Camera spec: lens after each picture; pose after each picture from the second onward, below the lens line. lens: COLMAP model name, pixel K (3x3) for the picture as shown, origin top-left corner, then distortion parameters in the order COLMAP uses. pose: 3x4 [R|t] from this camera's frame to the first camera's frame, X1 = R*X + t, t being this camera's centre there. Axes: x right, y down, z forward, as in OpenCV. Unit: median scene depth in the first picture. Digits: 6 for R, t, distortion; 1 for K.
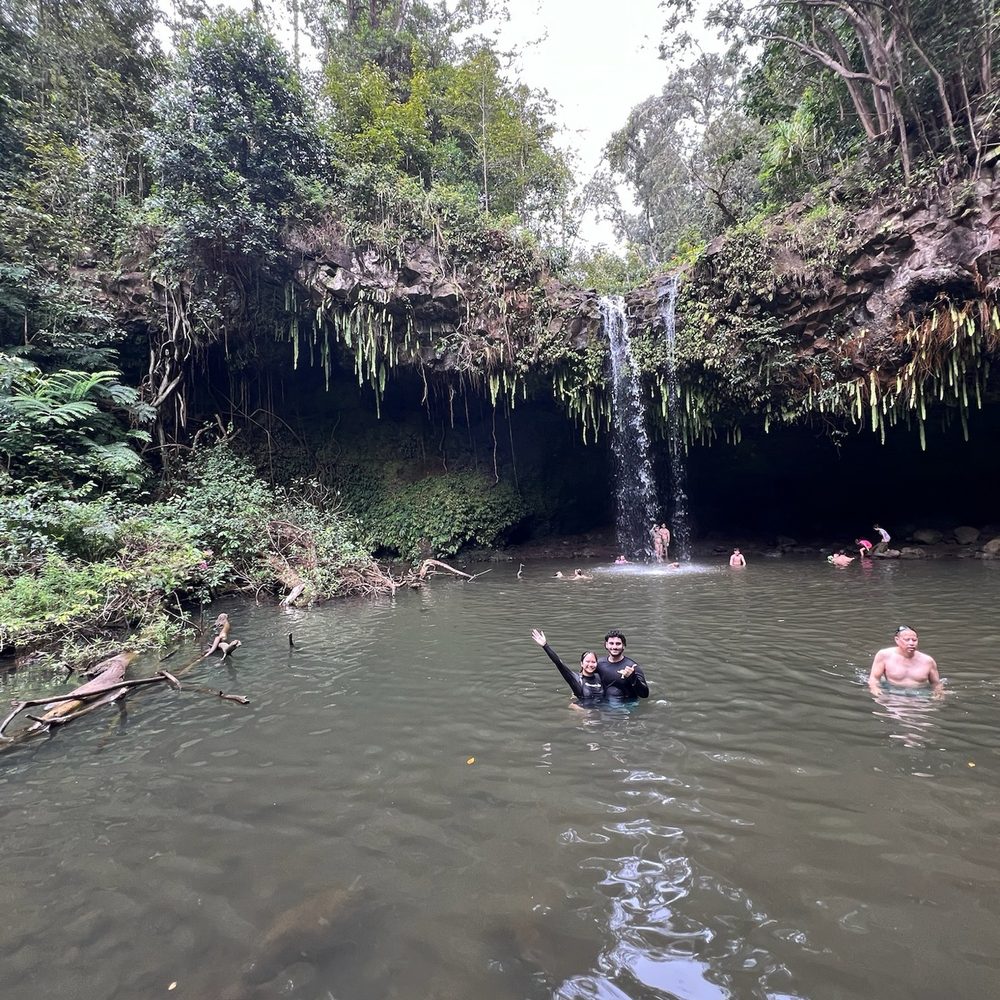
lens RADIAL K [[535.1, 0, 505.8], [0, 535.1, 500.5], [0, 0, 1]] dist [-0.001893, 0.000603]
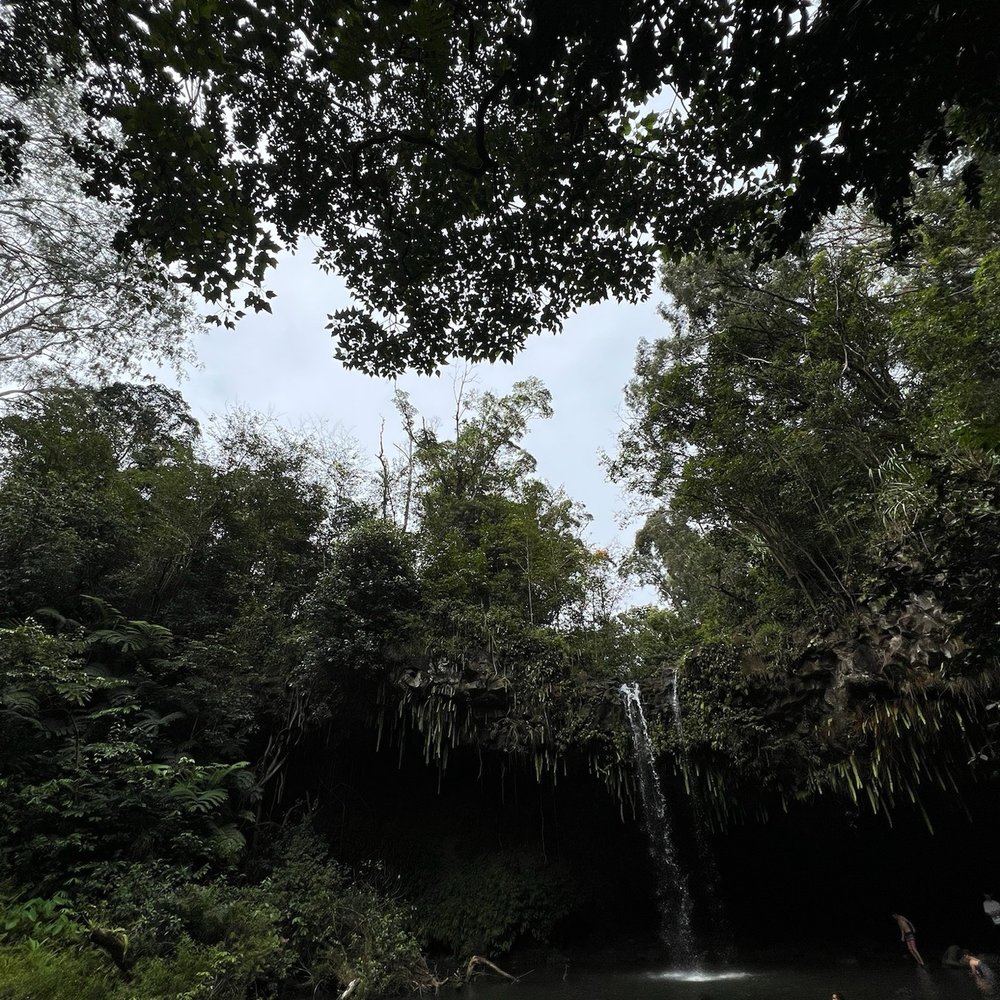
lens RADIAL K [[535.1, 0, 503.7], [0, 535.1, 496.1], [0, 0, 1]] dist [-0.001893, 0.000603]
pose [[0.990278, -0.072593, -0.118657, 0.092875], [-0.009430, 0.816026, -0.577938, -0.017054], [0.138781, 0.573438, 0.807408, -0.319461]]
